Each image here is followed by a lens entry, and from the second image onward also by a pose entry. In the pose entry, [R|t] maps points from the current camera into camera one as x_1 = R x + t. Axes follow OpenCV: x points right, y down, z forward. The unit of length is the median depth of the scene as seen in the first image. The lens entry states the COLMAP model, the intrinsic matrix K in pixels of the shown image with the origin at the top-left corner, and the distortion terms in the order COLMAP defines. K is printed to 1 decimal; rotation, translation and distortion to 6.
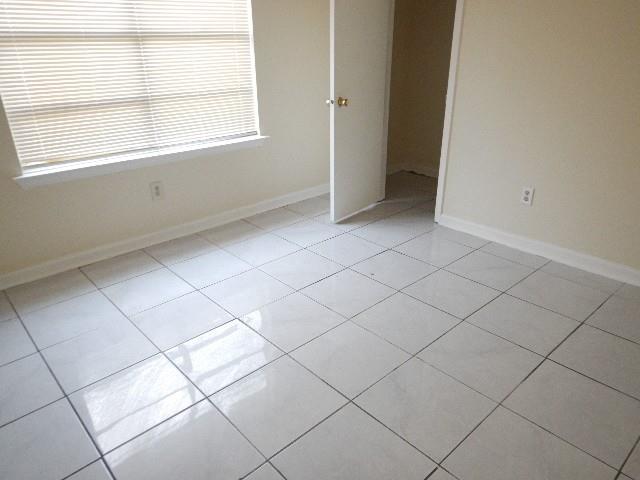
lens RADIAL K [[463.1, 0, 320.0], [0, 463.1, 240.0], [0, 0, 1]] dist [0.008940, 0.003131]
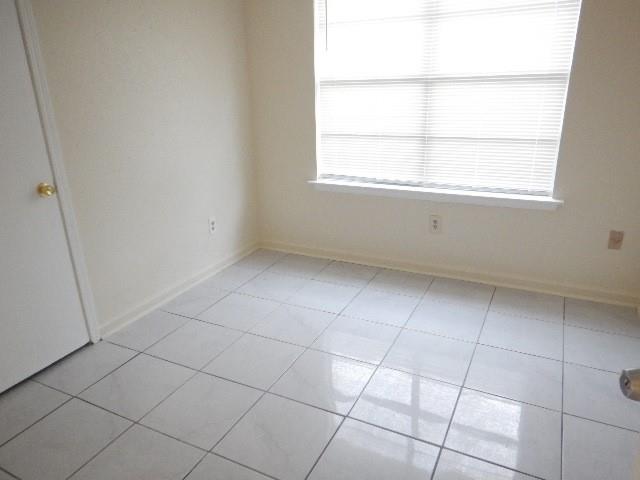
lens RADIAL K [[463.1, 0, 320.0], [0, 463.1, 240.0], [0, 0, 1]] dist [0.008940, 0.003131]
pose [[0.356991, 0.315766, -0.879118, 0.564262], [-0.342038, 0.919958, 0.191540, -0.219778], [0.869234, 0.232313, 0.436421, 0.405181]]
